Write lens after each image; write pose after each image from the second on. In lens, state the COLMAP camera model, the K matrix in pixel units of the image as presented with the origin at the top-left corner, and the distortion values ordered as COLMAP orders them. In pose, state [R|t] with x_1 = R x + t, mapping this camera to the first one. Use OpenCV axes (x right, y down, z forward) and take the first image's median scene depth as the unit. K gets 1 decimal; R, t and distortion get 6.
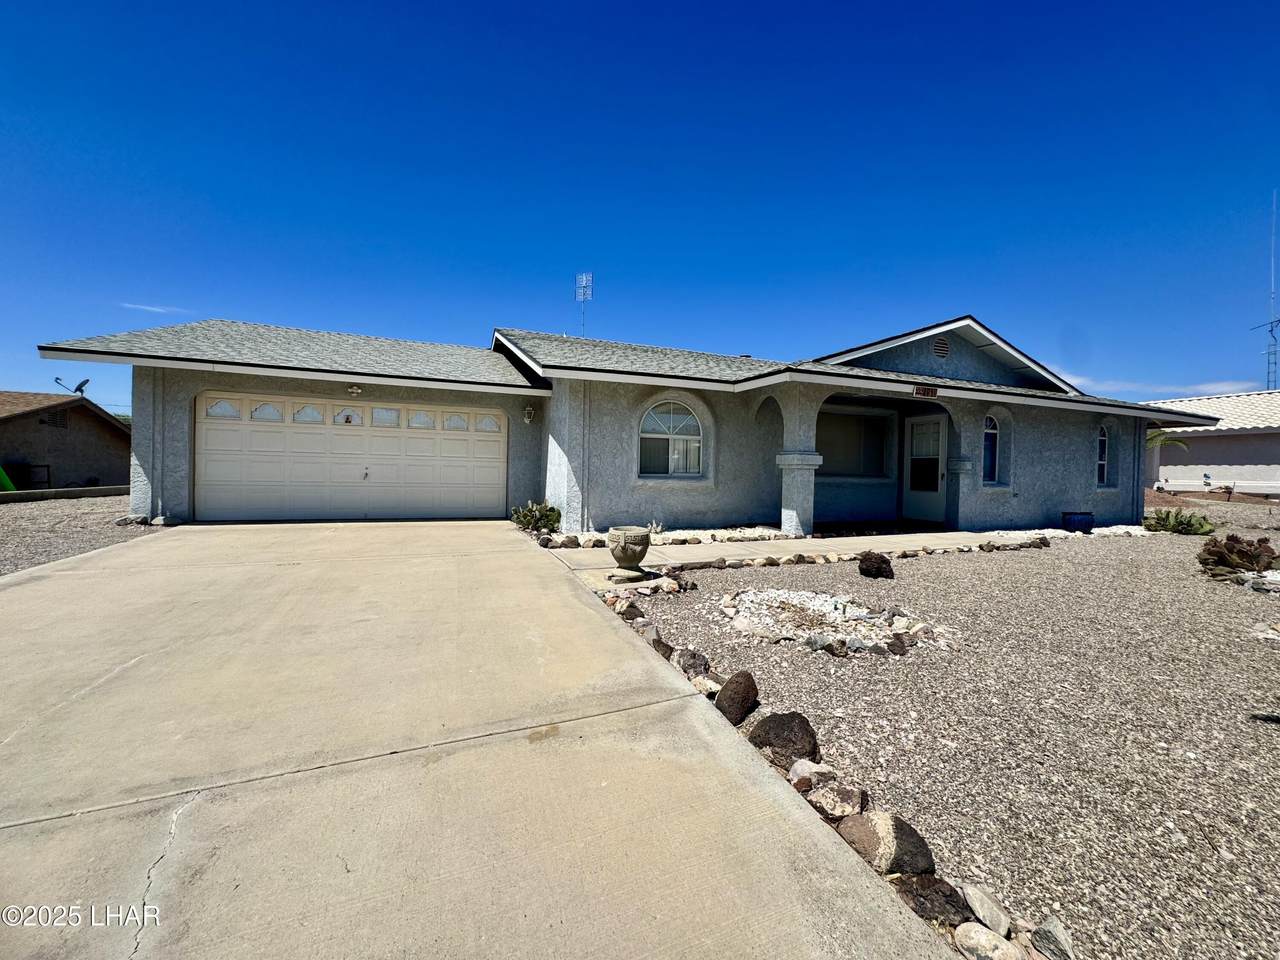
lens RADIAL K [[511.2, 0, 639.4], [0, 511.2, 477.7], [0, 0, 1]] dist [-0.001232, 0.000280]
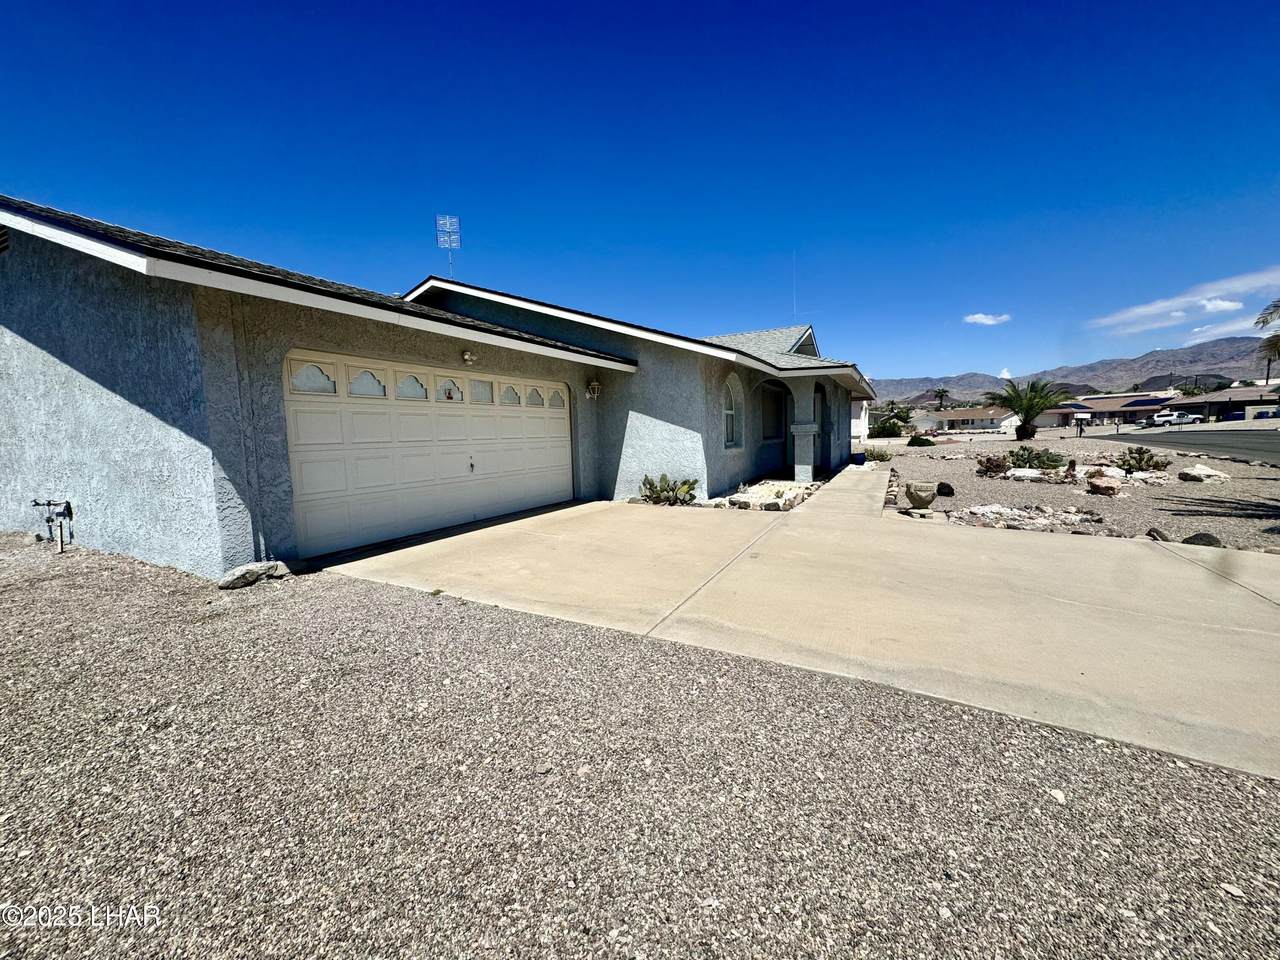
lens RADIAL K [[511.2, 0, 639.4], [0, 511.2, 477.7], [0, 0, 1]] dist [-0.001232, 0.000280]
pose [[0.738721, -0.099098, 0.666686, -0.894476], [0.051439, 0.994537, 0.090833, -0.046747], [-0.672045, -0.032807, 0.739783, 0.253219]]
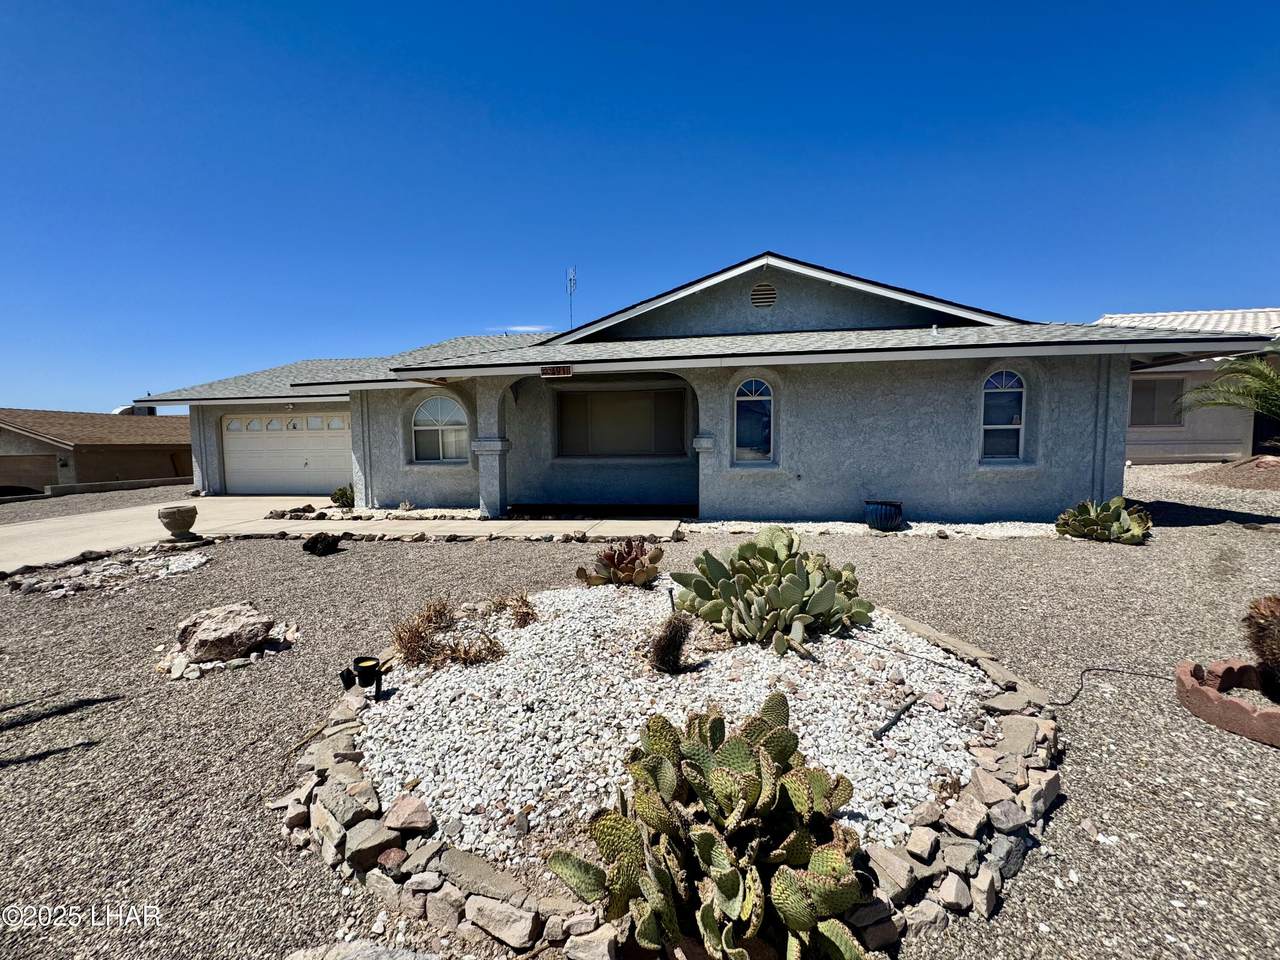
lens RADIAL K [[511.2, 0, 639.4], [0, 511.2, 477.7], [0, 0, 1]] dist [-0.001232, 0.000280]
pose [[0.863832, 0.001326, -0.503778, 1.046194], [0.026965, 0.998441, 0.048865, -0.011855], [0.503057, -0.055796, 0.862450, 0.226868]]
